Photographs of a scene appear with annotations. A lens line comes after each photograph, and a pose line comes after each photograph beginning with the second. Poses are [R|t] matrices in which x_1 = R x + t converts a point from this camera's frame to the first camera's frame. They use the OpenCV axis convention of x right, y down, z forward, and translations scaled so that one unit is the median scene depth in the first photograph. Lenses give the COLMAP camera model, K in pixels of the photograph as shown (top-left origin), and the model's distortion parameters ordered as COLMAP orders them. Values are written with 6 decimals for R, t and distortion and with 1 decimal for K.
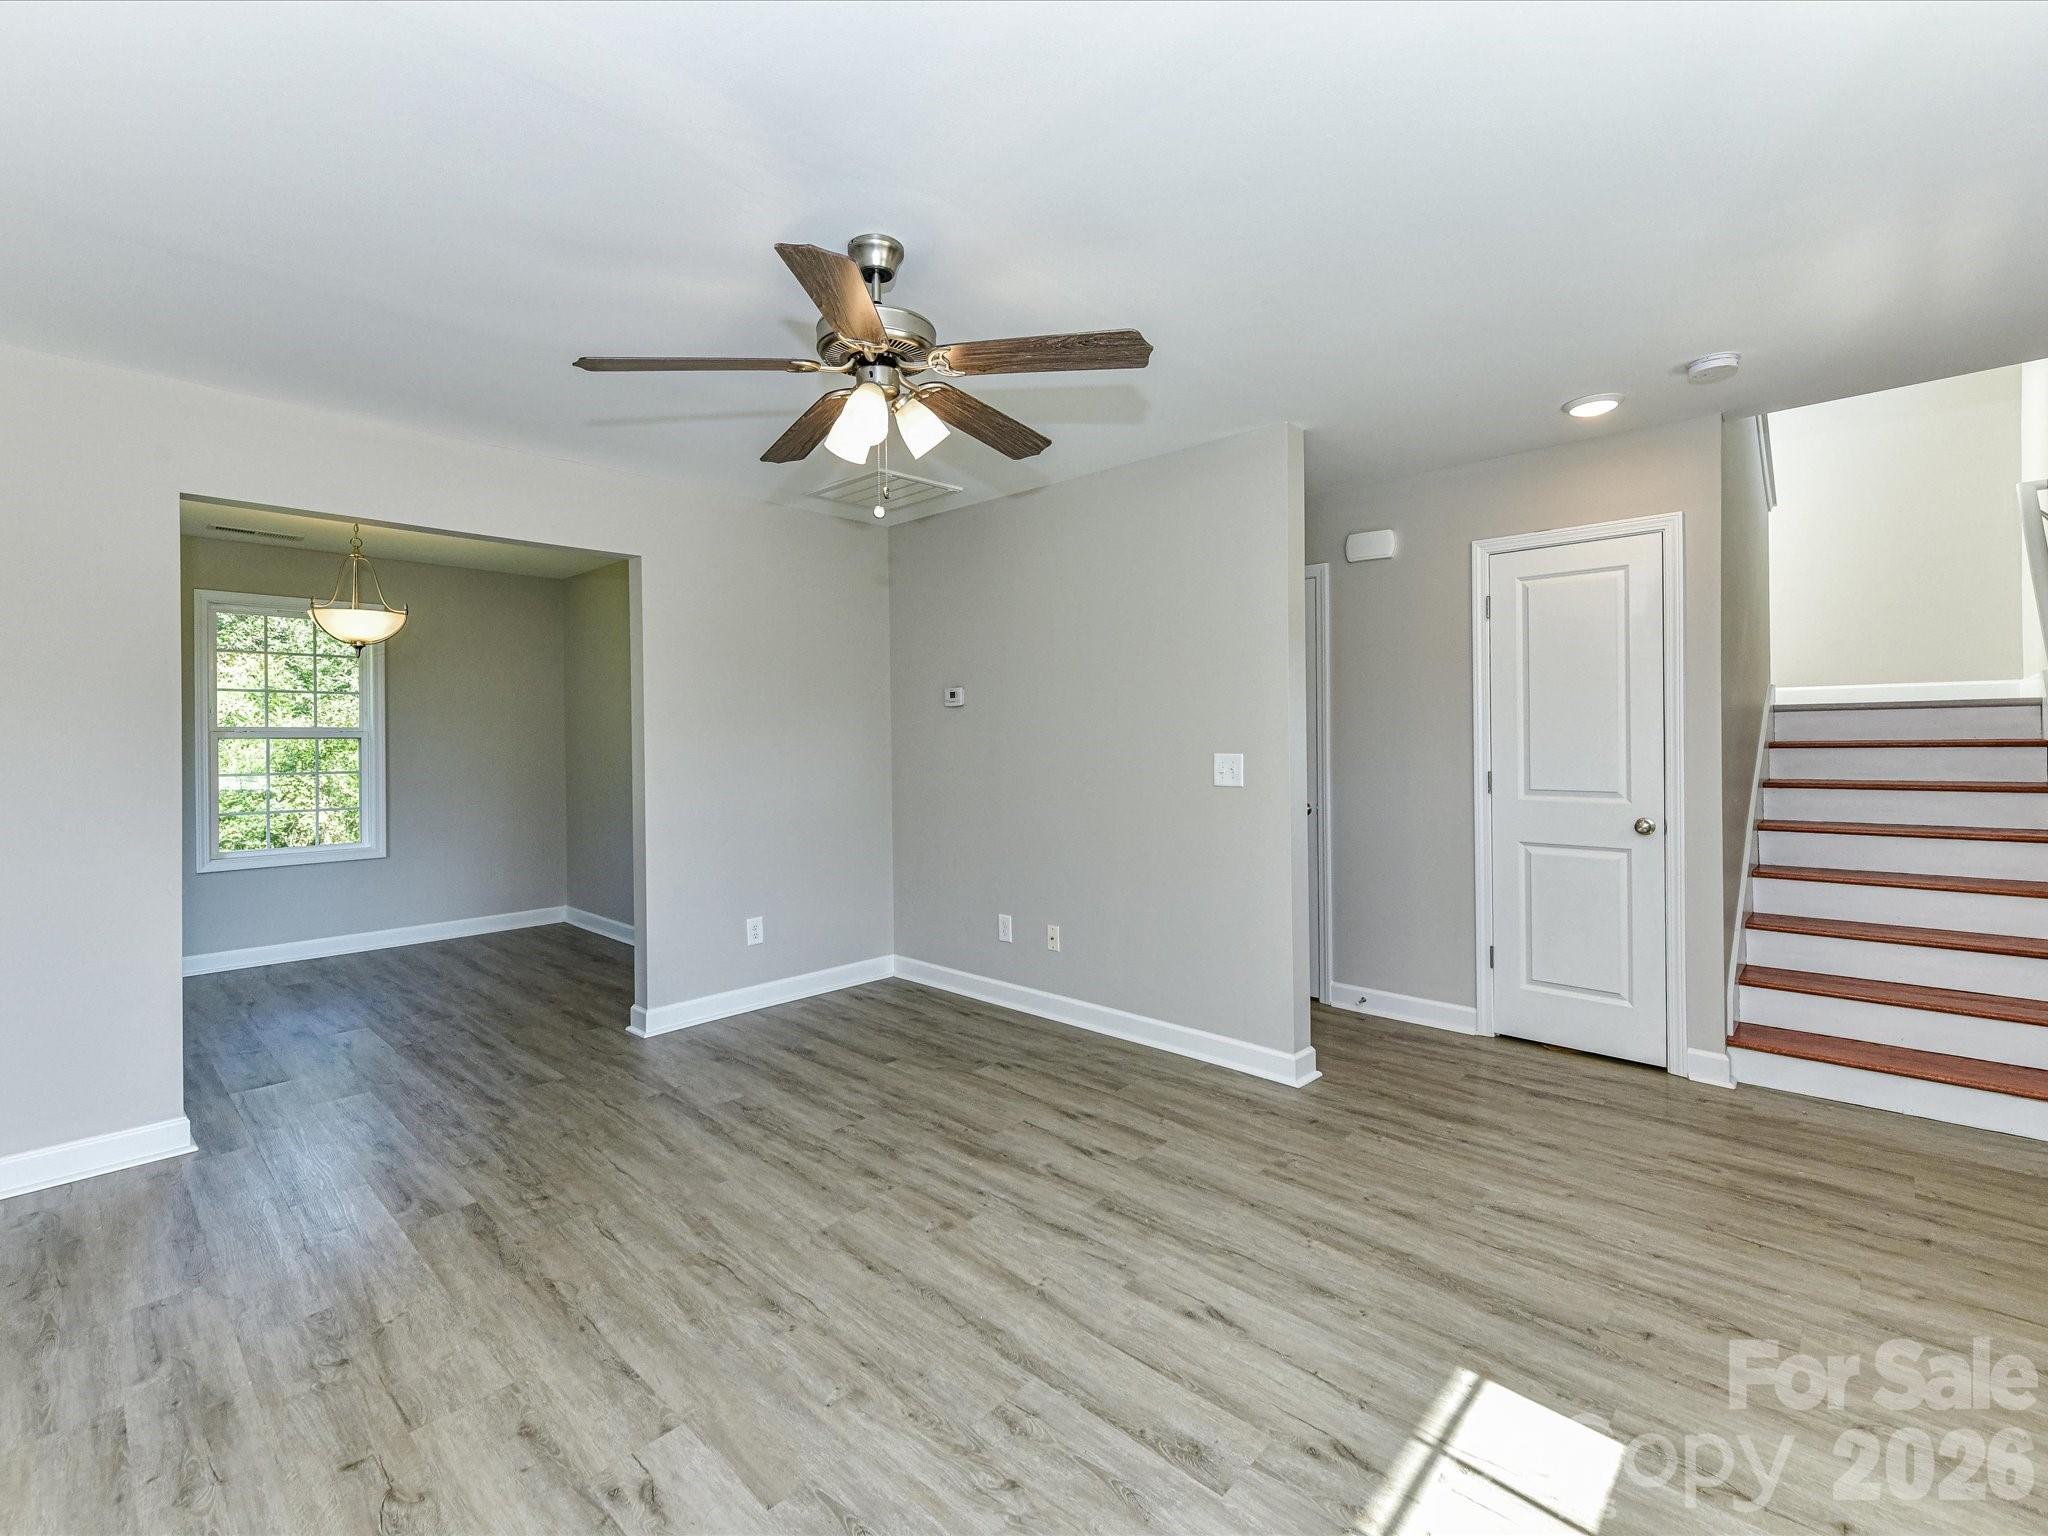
lens RADIAL K [[909.6, 0, 1027.1], [0, 909.6, 710.1], [0, 0, 1]] dist [0.003819, -0.000795]
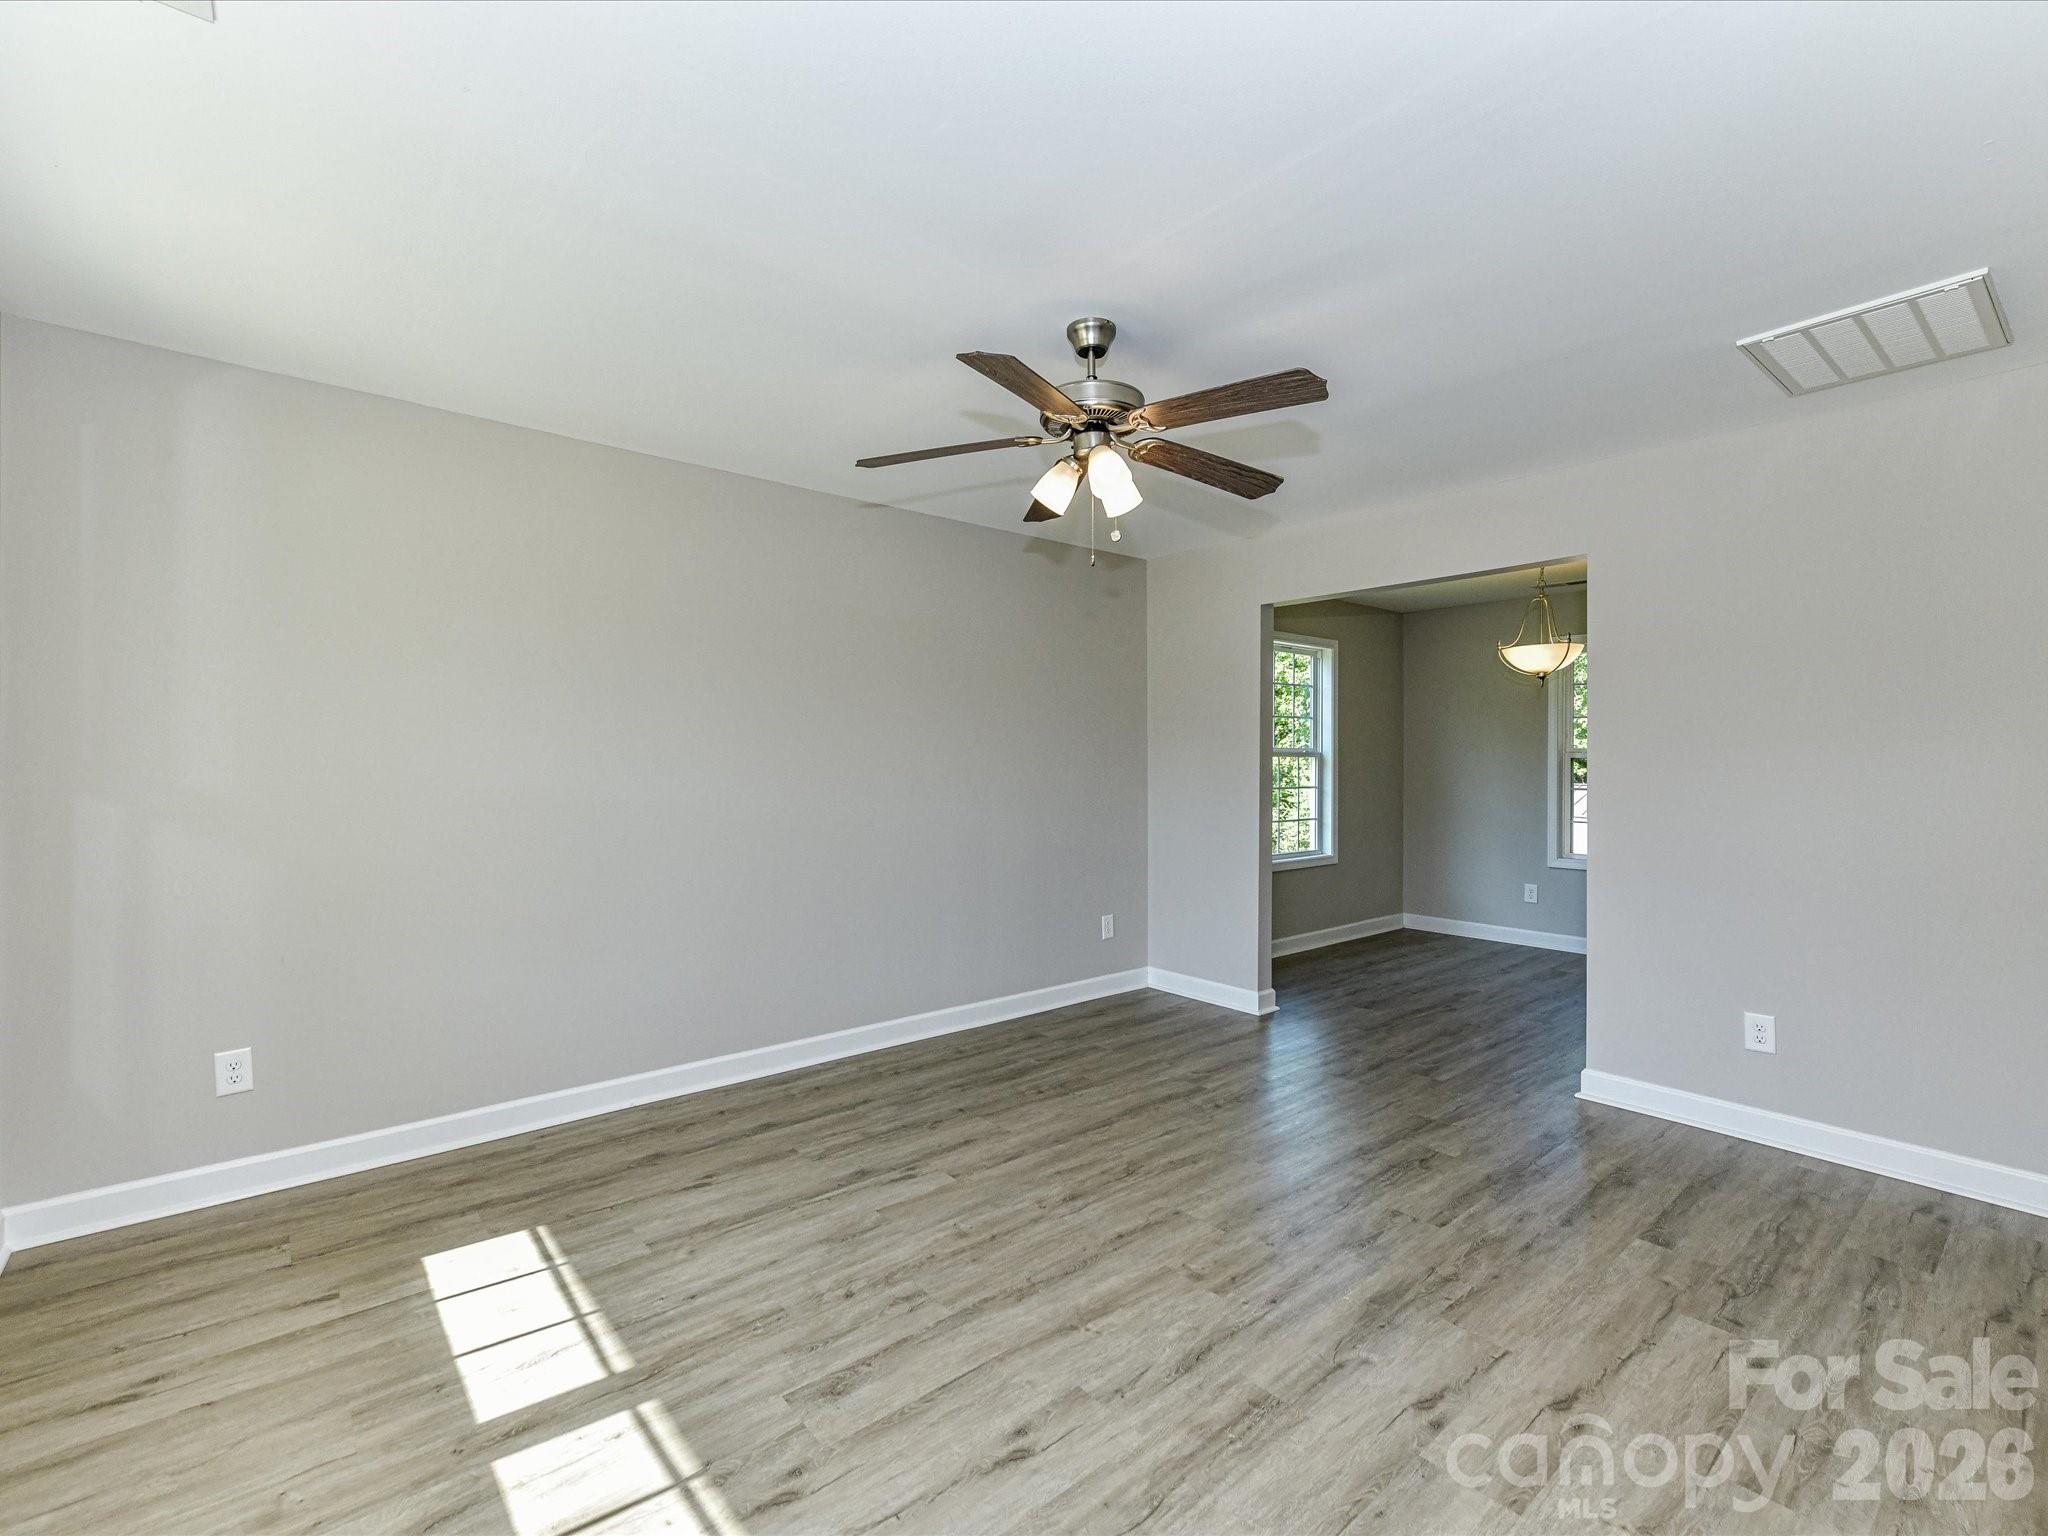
lens RADIAL K [[926.9, 0, 1021.8], [0, 926.9, 718.8], [0, 0, 1]] dist [0.000717, -0.000300]
pose [[-0.121787, -0.035254, -0.991930, 0.899877], [0.024708, 0.998952, -0.038537, 0.022576], [0.992249, -0.029202, -0.120789, 0.948597]]
